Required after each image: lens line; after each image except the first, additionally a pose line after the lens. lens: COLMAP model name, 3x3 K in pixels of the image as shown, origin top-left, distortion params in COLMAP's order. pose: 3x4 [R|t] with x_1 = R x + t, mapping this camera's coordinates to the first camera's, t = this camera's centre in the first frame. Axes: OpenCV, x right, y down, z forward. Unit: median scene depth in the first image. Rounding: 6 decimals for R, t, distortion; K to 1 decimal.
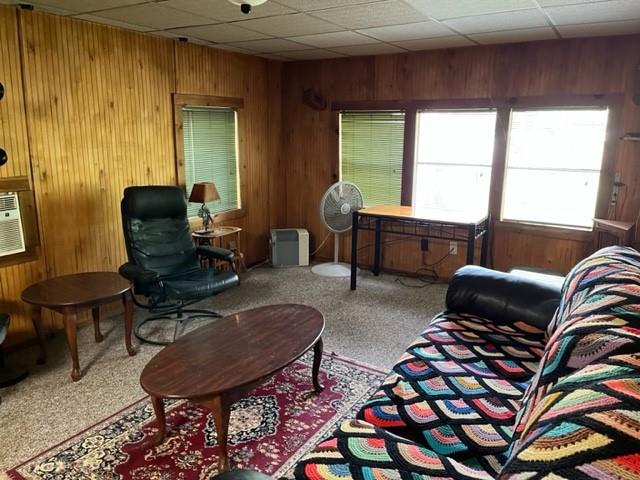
lens RADIAL K [[488.3, 0, 321.2], [0, 488.3, 238.0], [0, 0, 1]] dist [0.022446, -0.015541]
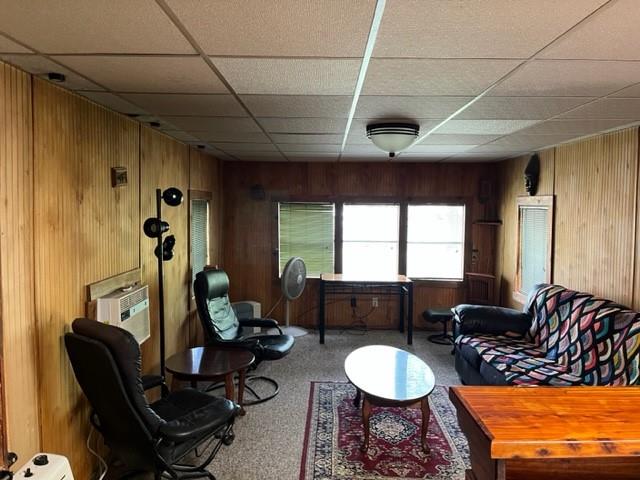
lens RADIAL K [[488.3, 0, 318.3], [0, 488.3, 227.4], [0, 0, 1]] dist [0.022446, -0.015541]
pose [[0.857550, -0.020107, 0.514008, -0.600666], [0.105204, 0.984970, -0.136988, -0.015601], [-0.503528, 0.171550, 0.846776, -0.114705]]
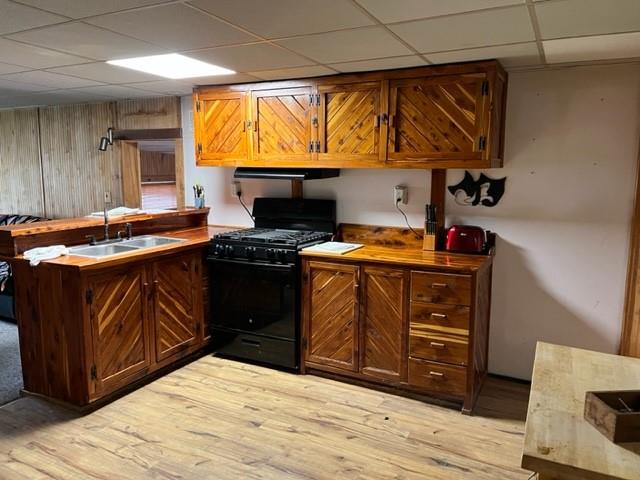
lens RADIAL K [[488.3, 0, 320.4], [0, 488.3, 239.6], [0, 0, 1]] dist [0.022446, -0.015541]
pose [[-0.074706, -0.144580, 0.986669, -1.350851], [0.211994, 0.964515, 0.157385, 0.096274], [-0.974411, 0.220926, -0.041404, -0.420237]]
